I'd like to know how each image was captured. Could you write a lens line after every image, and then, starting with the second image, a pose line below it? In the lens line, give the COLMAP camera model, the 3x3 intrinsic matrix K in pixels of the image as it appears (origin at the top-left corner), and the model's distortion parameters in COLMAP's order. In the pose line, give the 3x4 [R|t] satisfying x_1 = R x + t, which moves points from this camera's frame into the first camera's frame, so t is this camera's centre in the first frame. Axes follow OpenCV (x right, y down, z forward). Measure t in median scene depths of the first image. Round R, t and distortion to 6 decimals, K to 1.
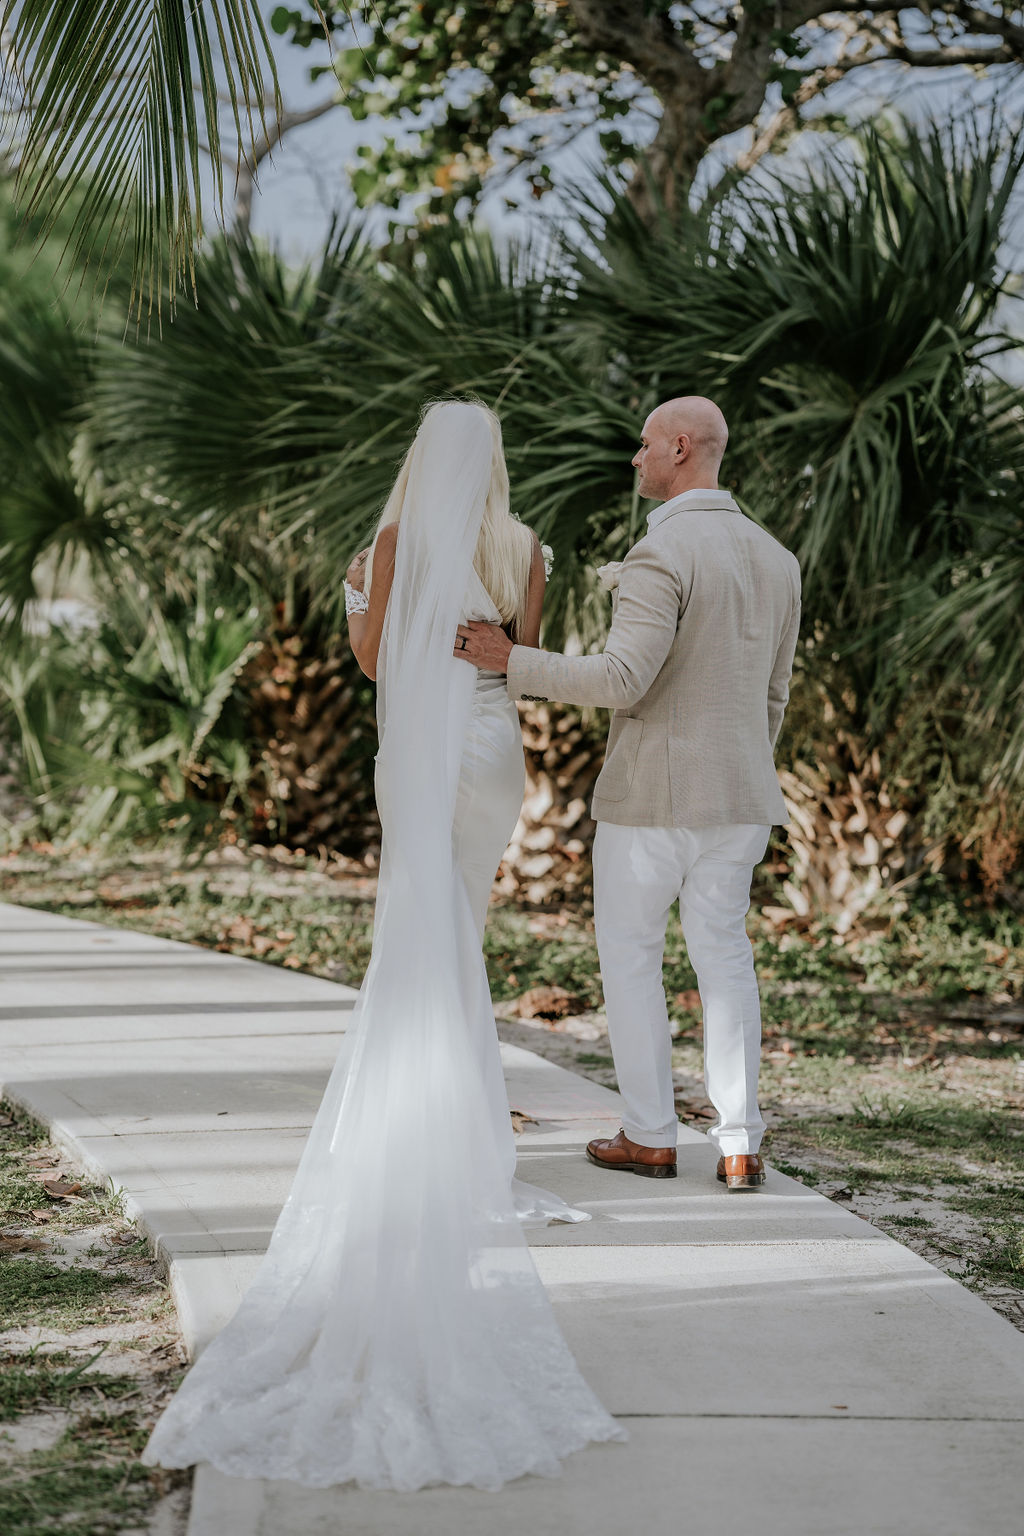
lens RADIAL K [[3623.6, 0, 513.2], [0, 3623.6, 776.4], [0, 0, 1]] dist [0.719154, 0.000000]
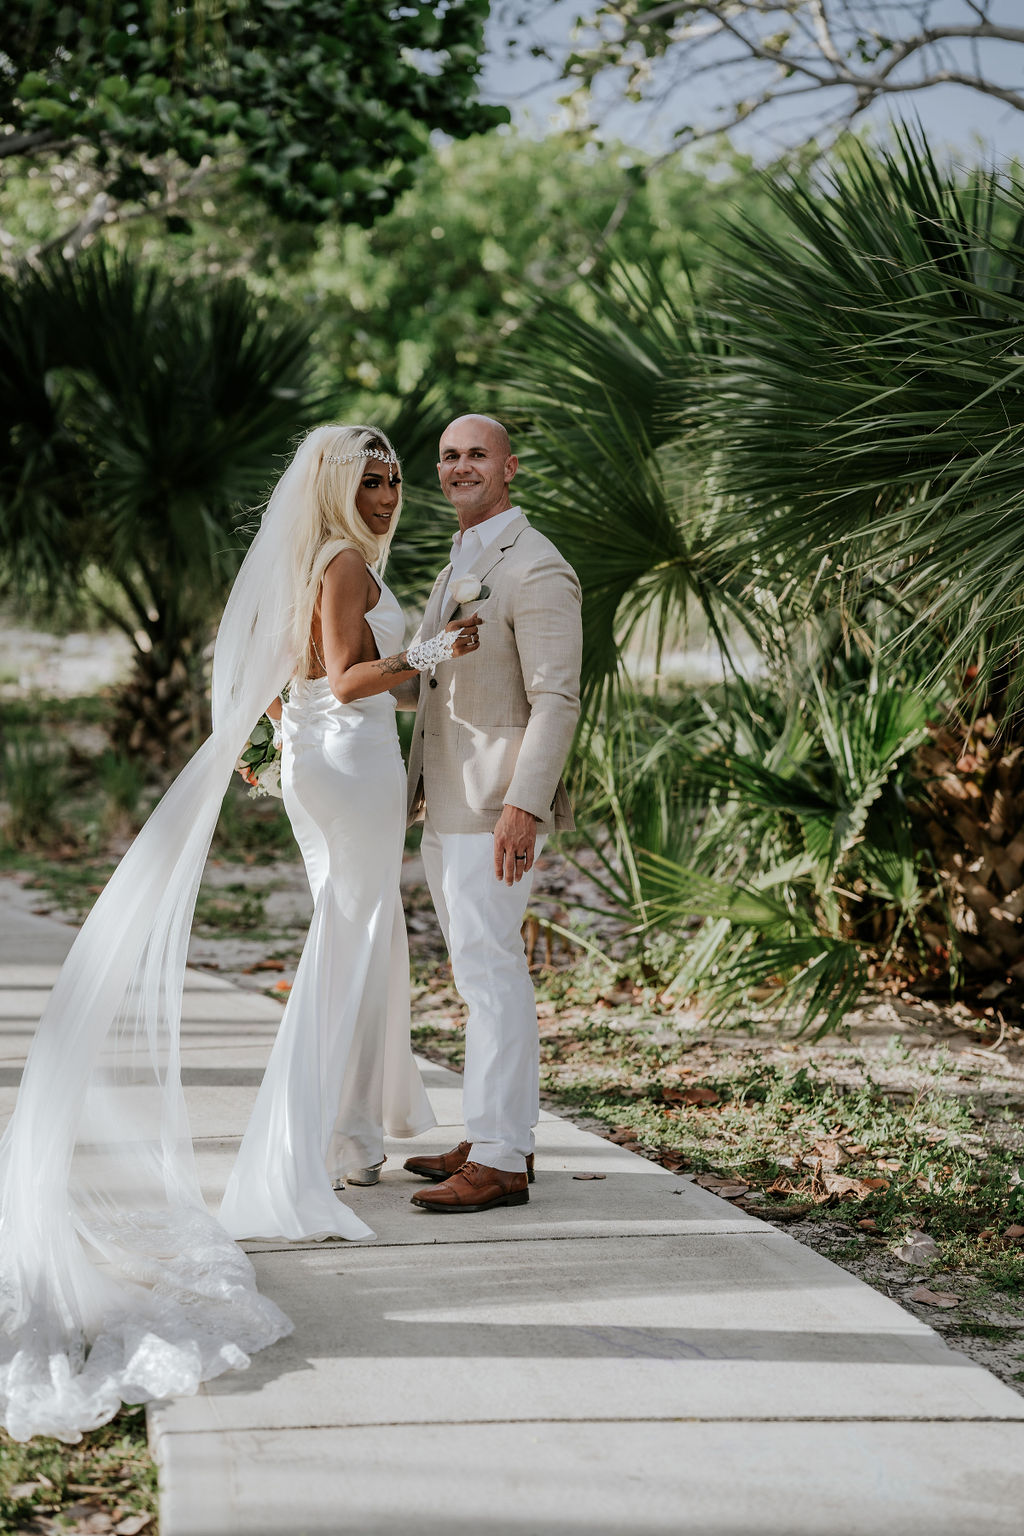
lens RADIAL K [[3623.6, 0, 511.5], [0, 3623.6, 766.0], [0, 0, 1]] dist [0.719154, 0.000000]
pose [[0.966156, 0.009683, -0.257778, 0.037407], [-0.013491, 0.999824, -0.013007, -0.017094], [0.257607, 0.016045, 0.966117, 0.269172]]
